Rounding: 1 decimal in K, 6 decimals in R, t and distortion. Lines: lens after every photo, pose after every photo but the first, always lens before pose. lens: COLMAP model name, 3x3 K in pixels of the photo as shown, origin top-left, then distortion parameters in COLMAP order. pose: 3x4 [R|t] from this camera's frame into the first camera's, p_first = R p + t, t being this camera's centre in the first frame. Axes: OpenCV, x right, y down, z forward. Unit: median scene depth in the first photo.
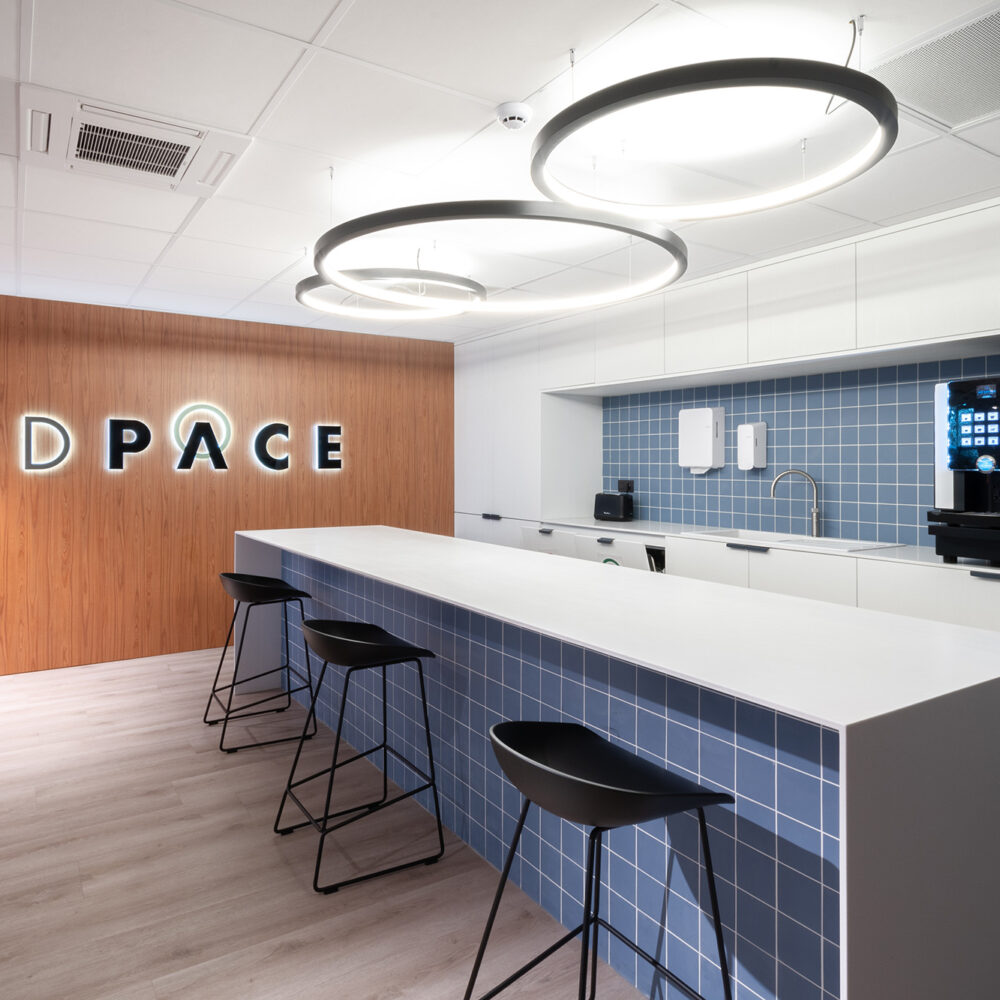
lens RADIAL K [[741.8, 0, 500.8], [0, 741.8, 454.3], [0, 0, 1]] dist [-0.052300, -0.004401]
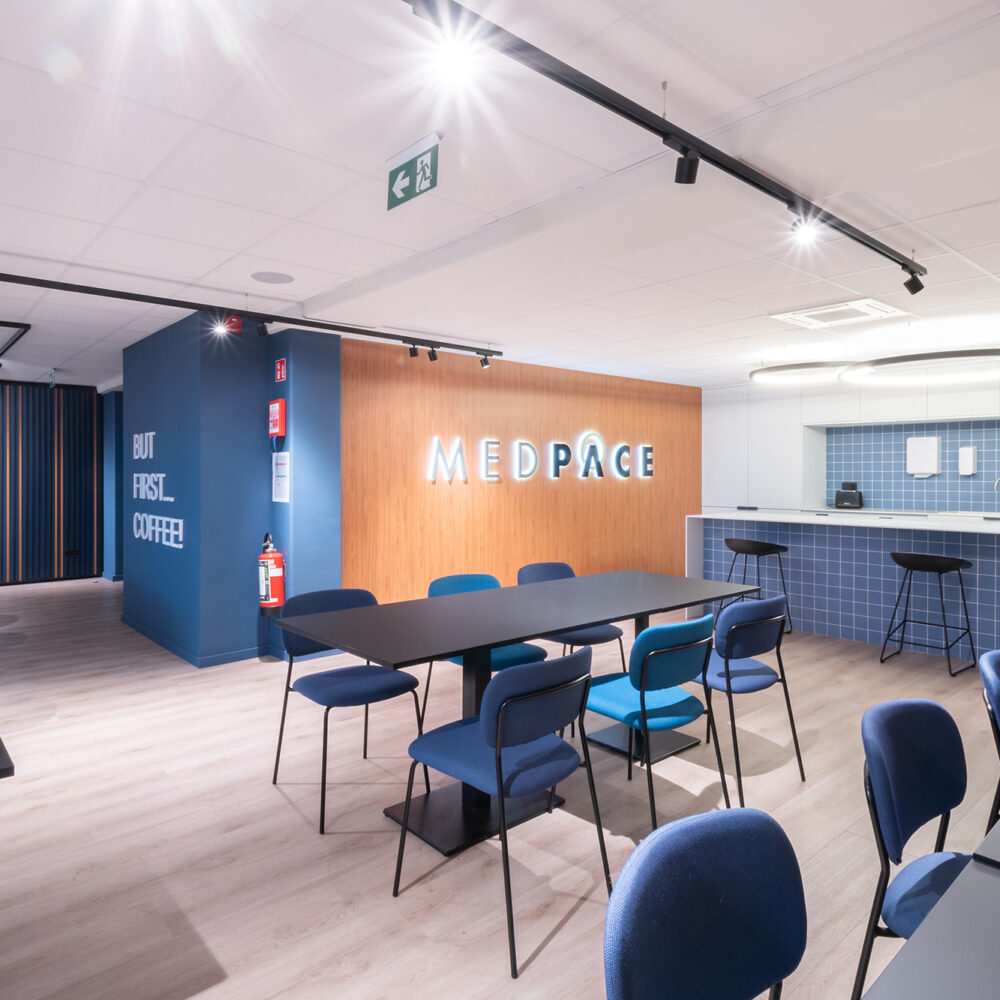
lens RADIAL K [[704.2, 0, 500.6], [0, 704.2, 472.7], [0, 0, 1]] dist [0.007387, 0.000186]
pose [[0.990123, -0.006184, 0.140065, -0.830144], [0.004343, 0.999900, 0.013447, -0.008683], [-0.140134, -0.012706, 0.990051, -0.379394]]
